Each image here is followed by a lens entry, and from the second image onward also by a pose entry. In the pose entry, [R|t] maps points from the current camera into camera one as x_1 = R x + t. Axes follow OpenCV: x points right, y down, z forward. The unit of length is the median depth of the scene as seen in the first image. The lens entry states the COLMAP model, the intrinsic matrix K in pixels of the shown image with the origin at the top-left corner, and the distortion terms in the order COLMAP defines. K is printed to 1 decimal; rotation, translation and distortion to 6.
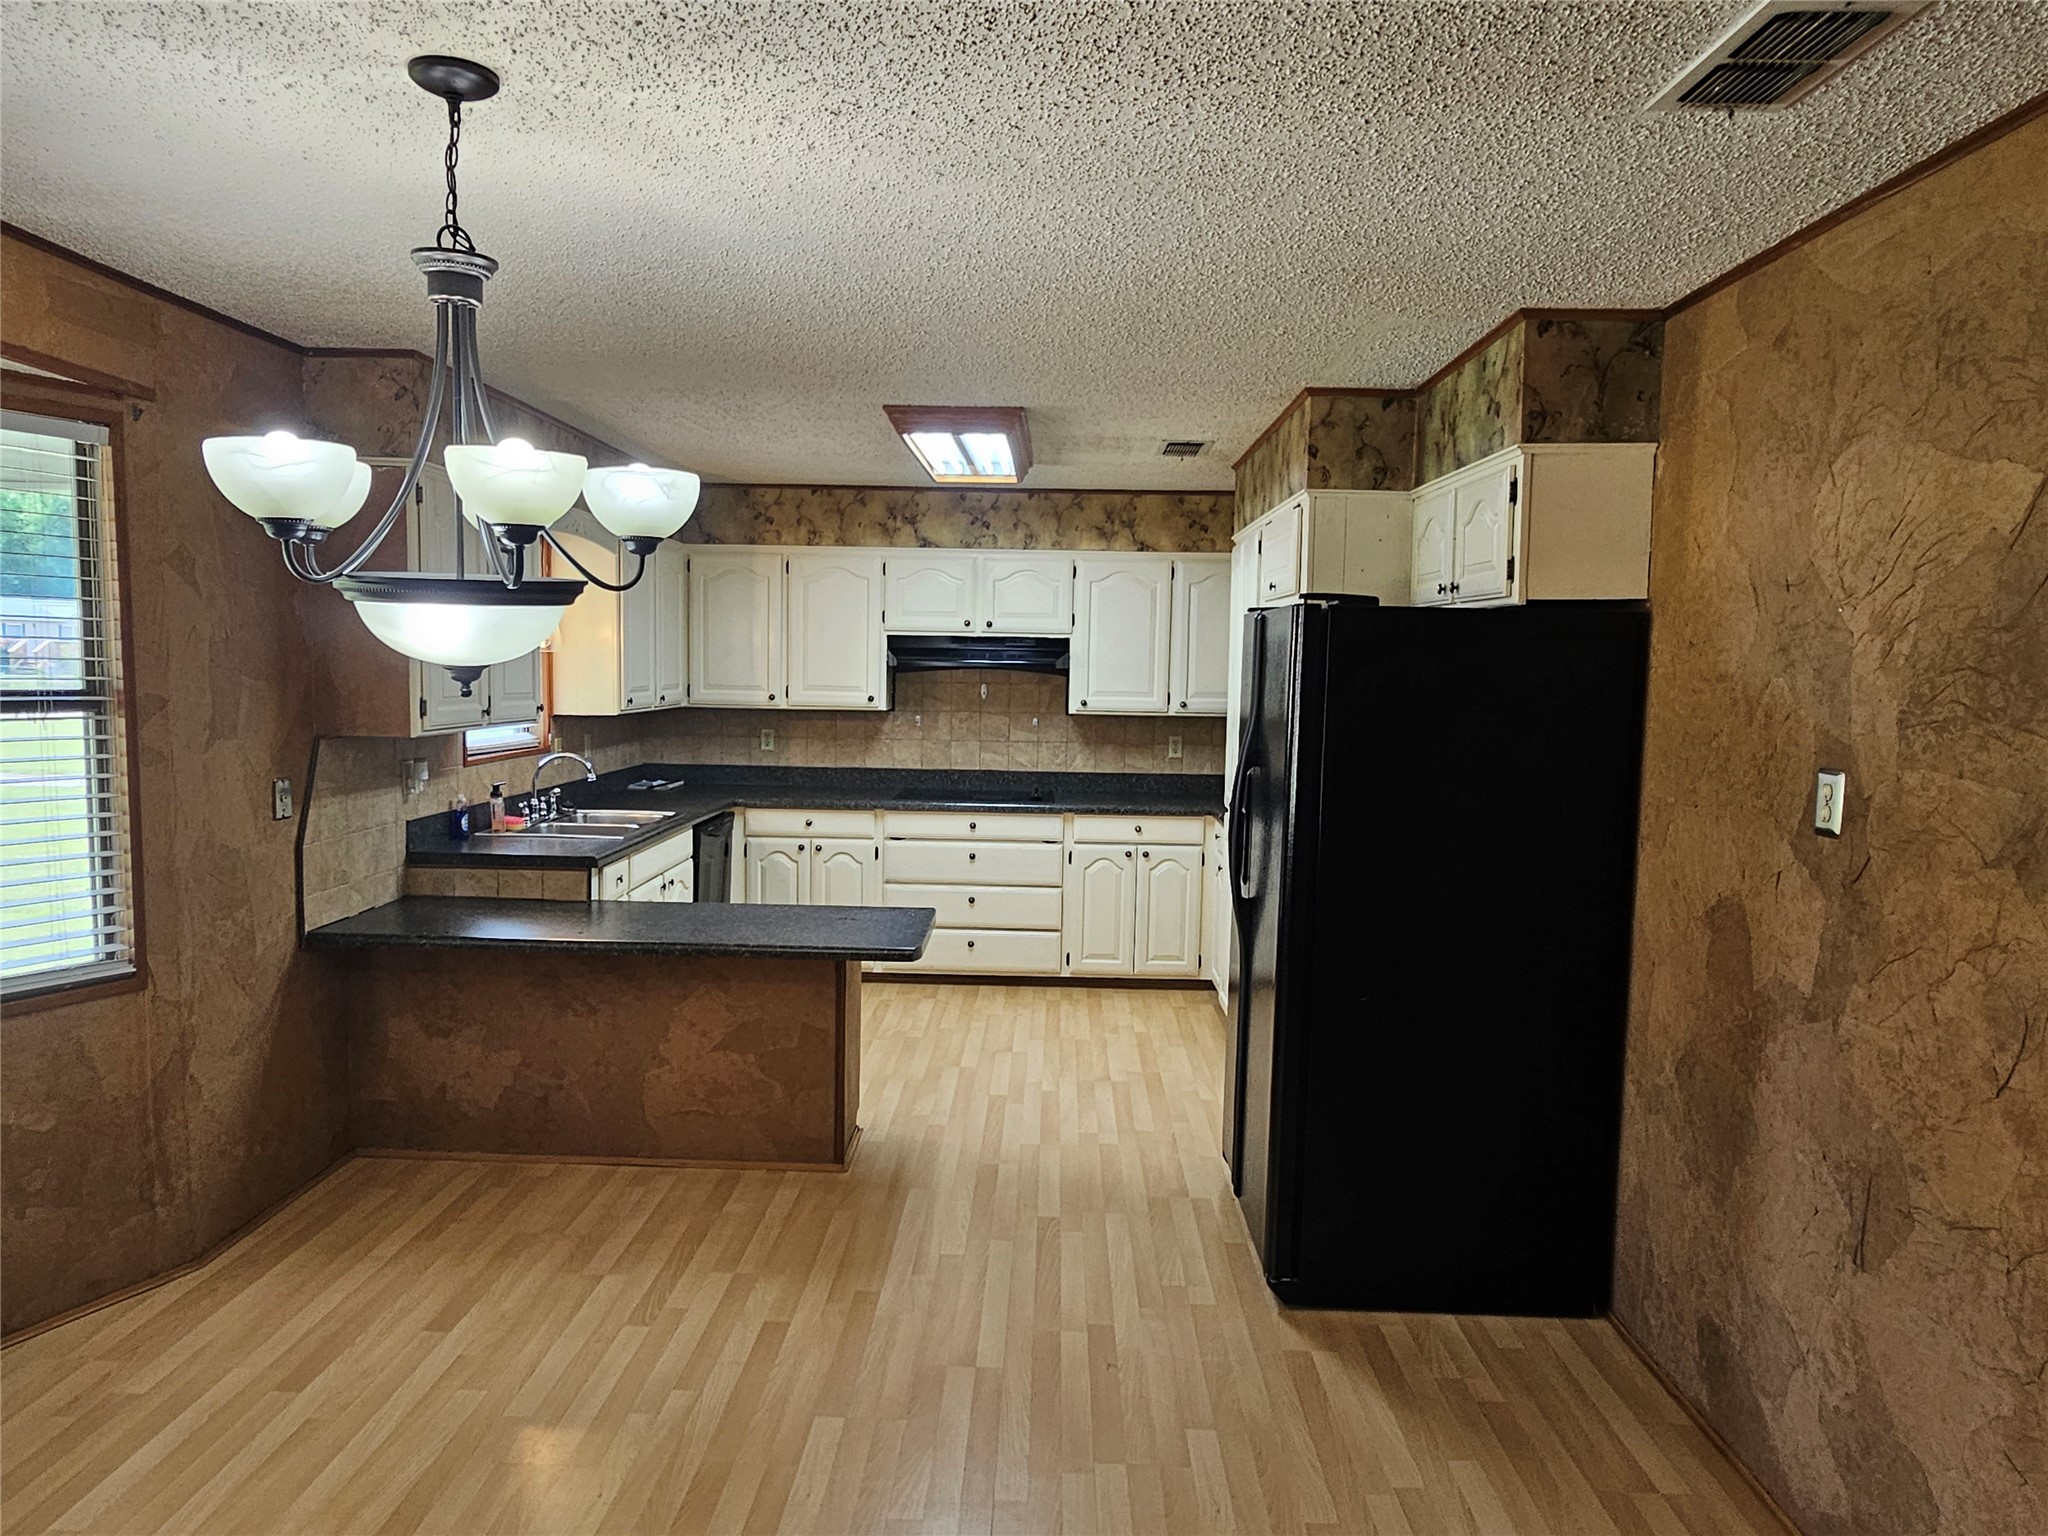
lens RADIAL K [[1347.0, 0, 1016.5], [0, 1347.0, 773.9], [0, 0, 1]] dist [0.000137, -0.002724]
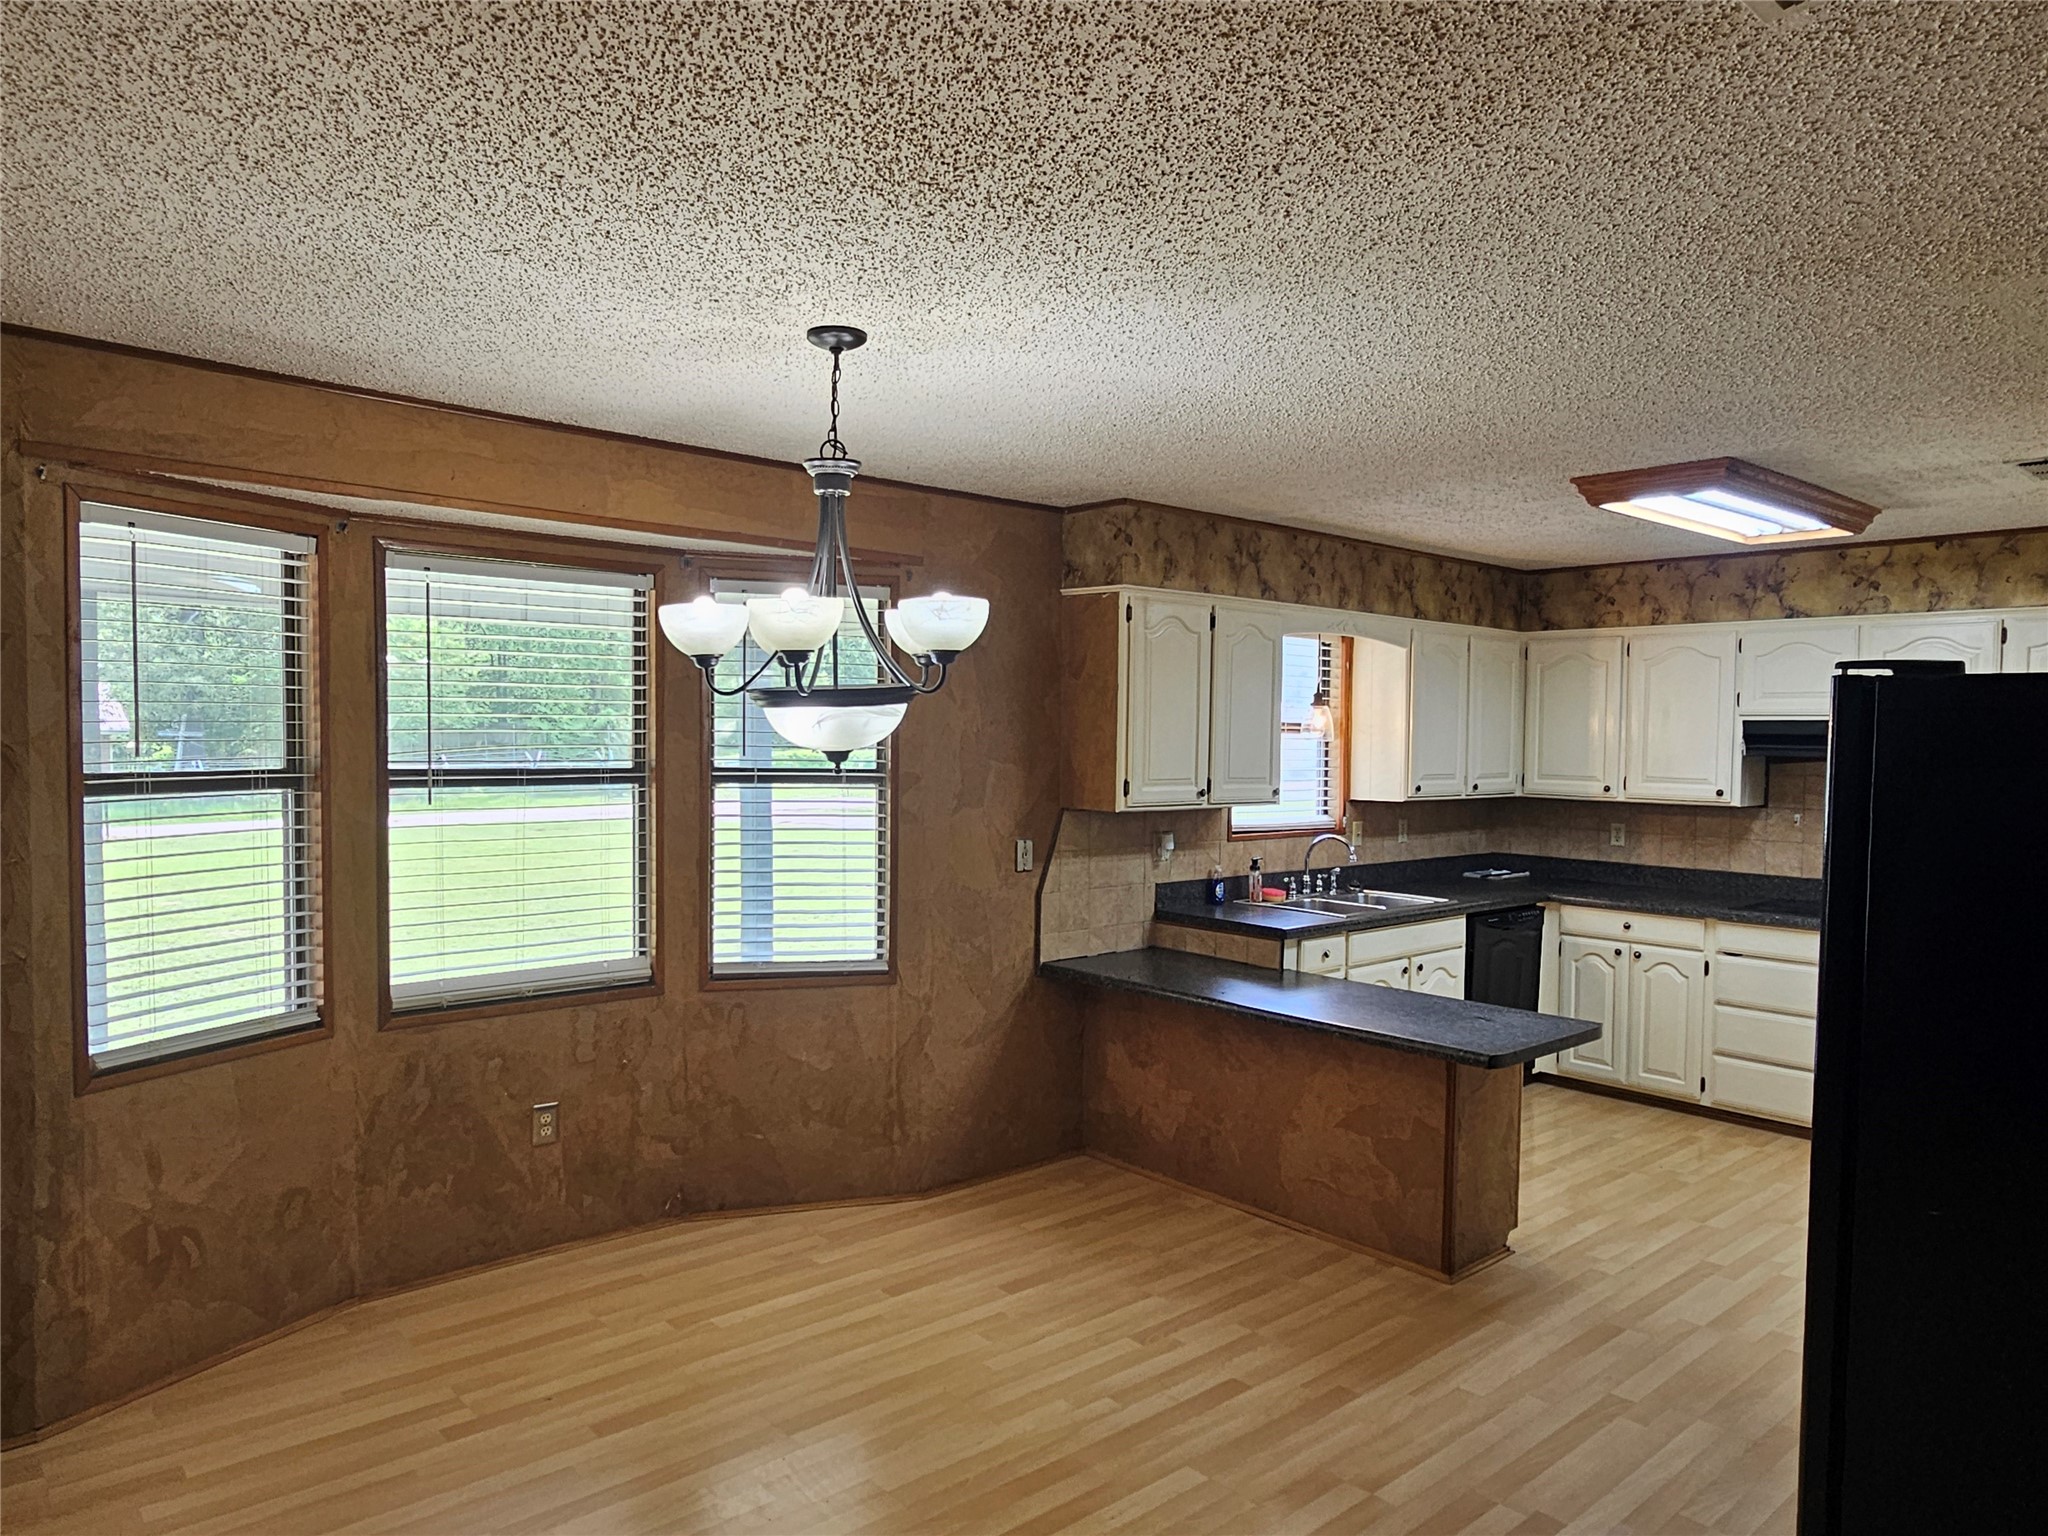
lens RADIAL K [[1347.0, 0, 1013.1], [0, 1347.0, 765.4], [0, 0, 1]] dist [0.000137, -0.002724]
pose [[0.679135, 0.008890, -0.733960, 0.356624], [-0.062145, 0.997033, -0.045427, -0.007564], [0.731378, 0.076463, 0.677672, 0.100389]]
